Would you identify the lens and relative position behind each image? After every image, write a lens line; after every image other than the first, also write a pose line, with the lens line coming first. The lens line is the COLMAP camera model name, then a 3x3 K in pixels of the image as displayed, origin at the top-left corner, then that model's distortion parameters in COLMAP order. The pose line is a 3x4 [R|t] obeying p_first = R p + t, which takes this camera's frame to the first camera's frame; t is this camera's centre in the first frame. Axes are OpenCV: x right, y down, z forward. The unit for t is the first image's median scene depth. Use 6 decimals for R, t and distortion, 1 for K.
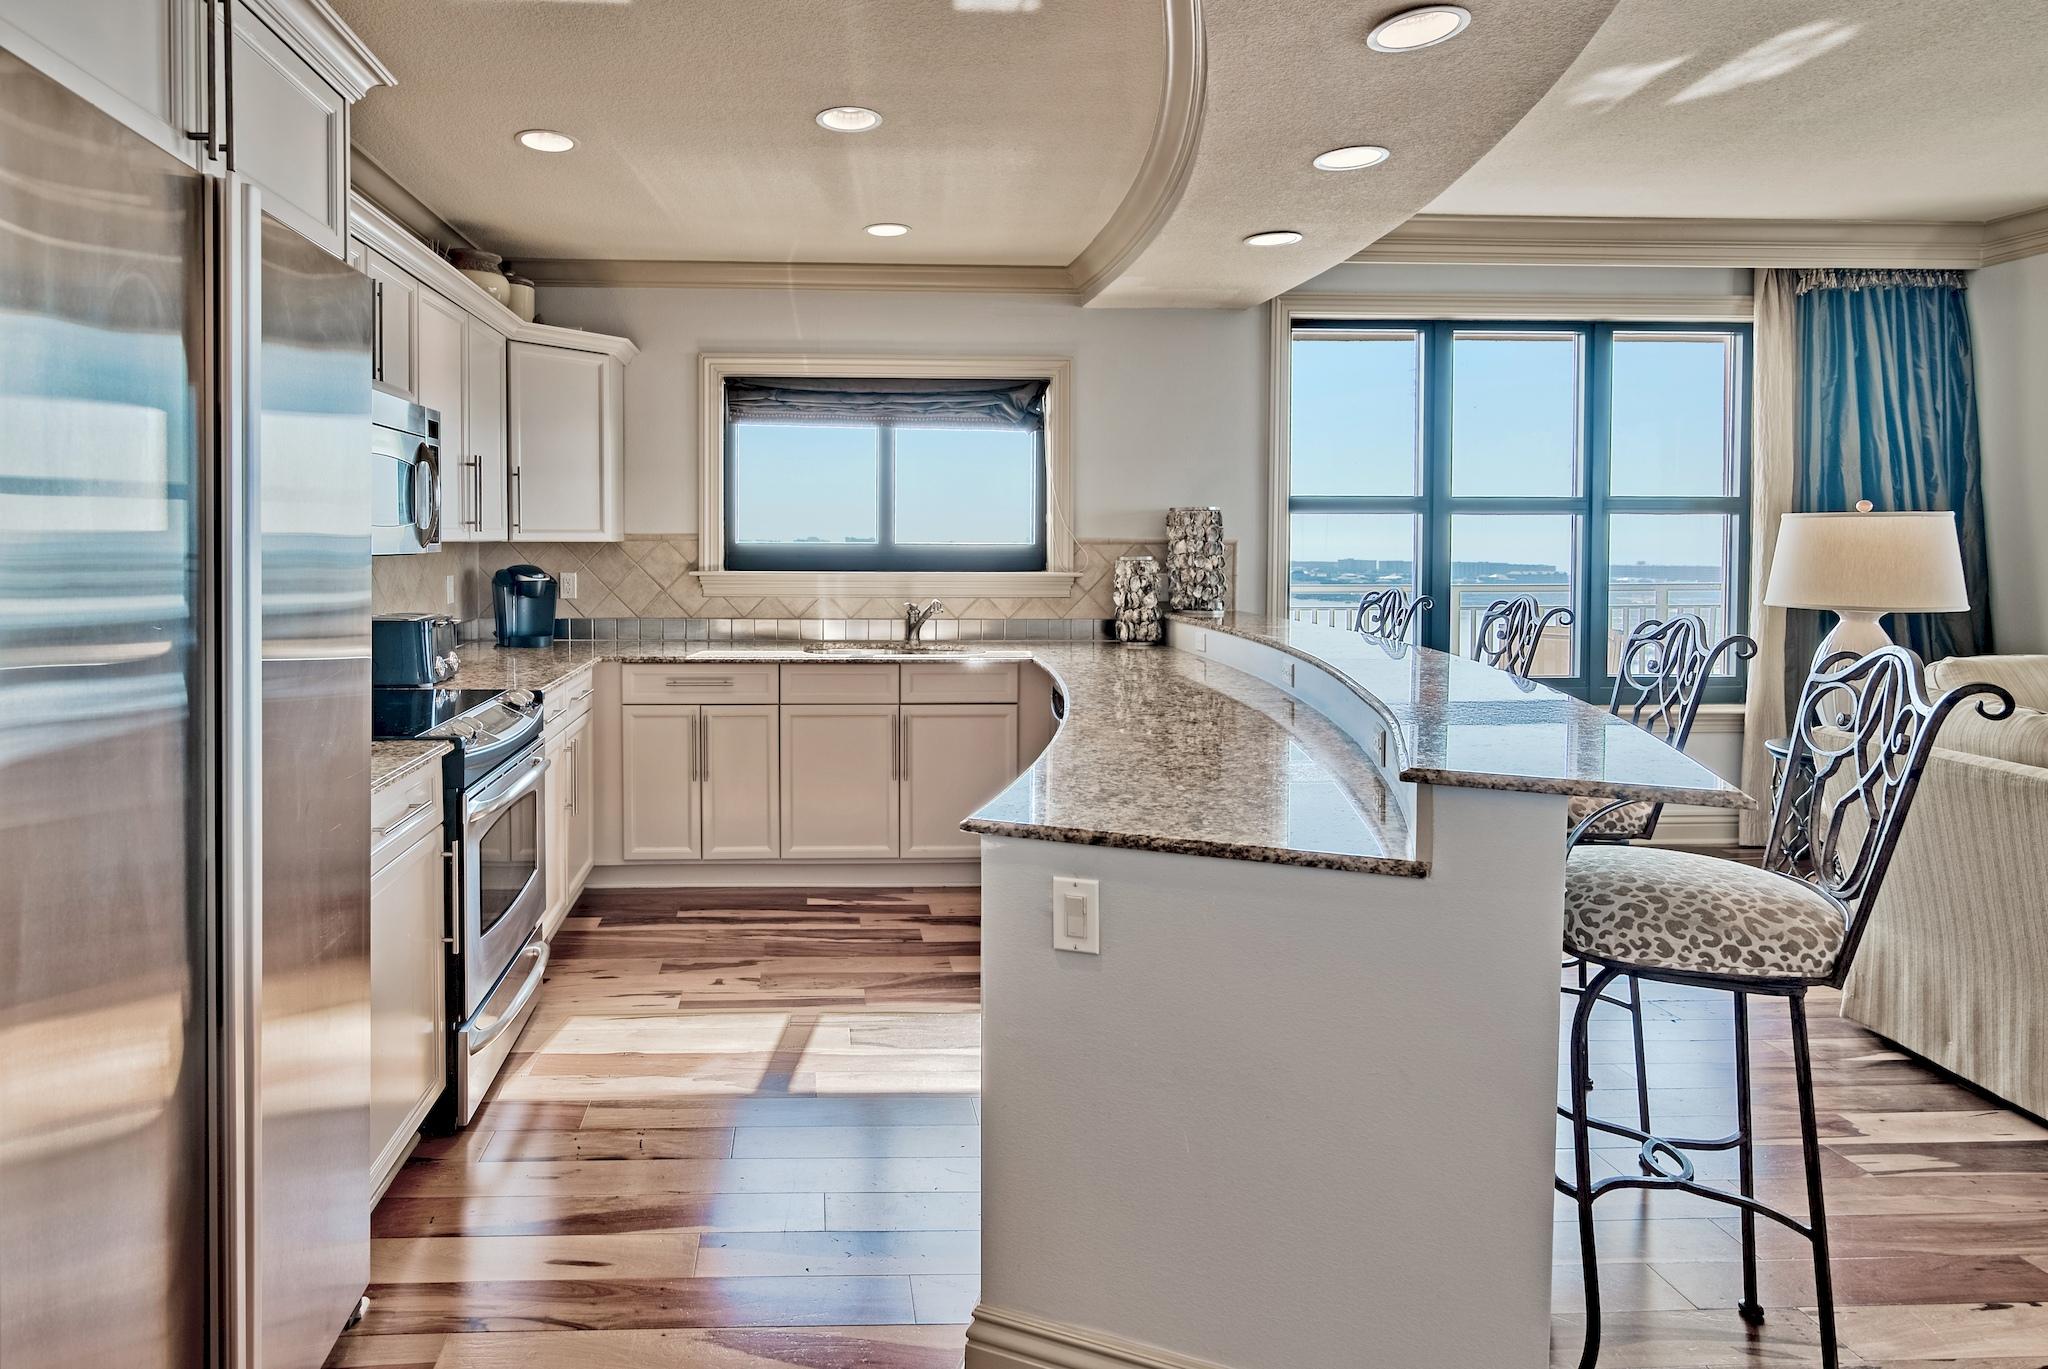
lens RADIAL K [[1097.5, 0, 862.2], [0, 1097.5, 554.0], [0, 0, 1]] dist [-0.013254, 0.006360]
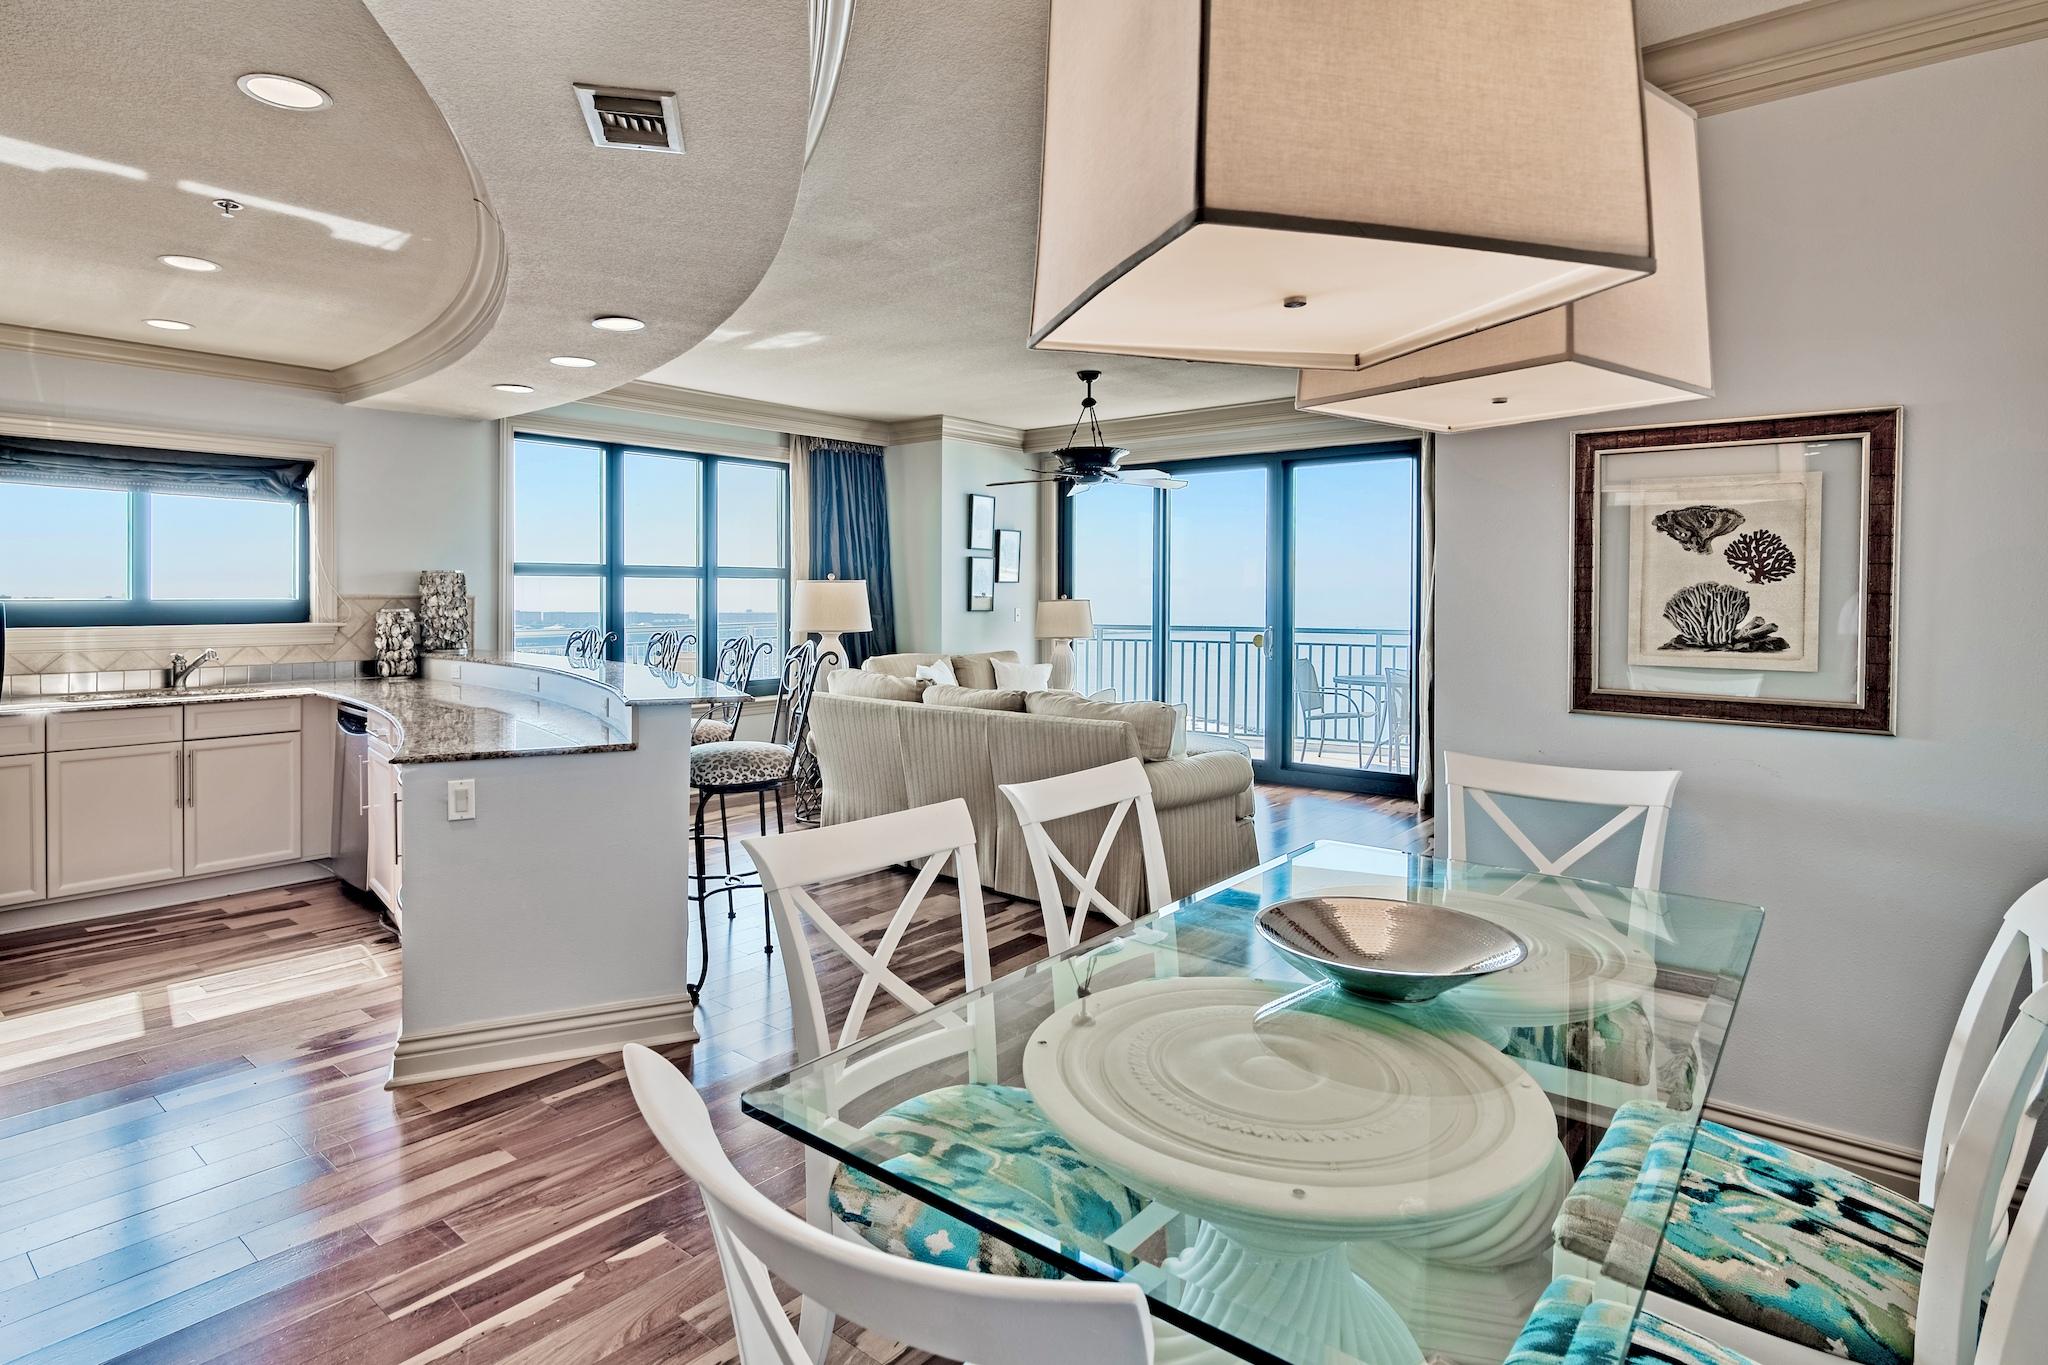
lens RADIAL K [[1007.1, 0, 961.5], [0, 1007.1, 587.5], [0, 0, 1]] dist [-0.001284, -0.002438]
pose [[0.671807, 0.002892, 0.740721, -0.173550], [0.011110, 0.999841, -0.013981, 0.001137], [-0.740643, 0.017622, 0.671668, -0.267428]]
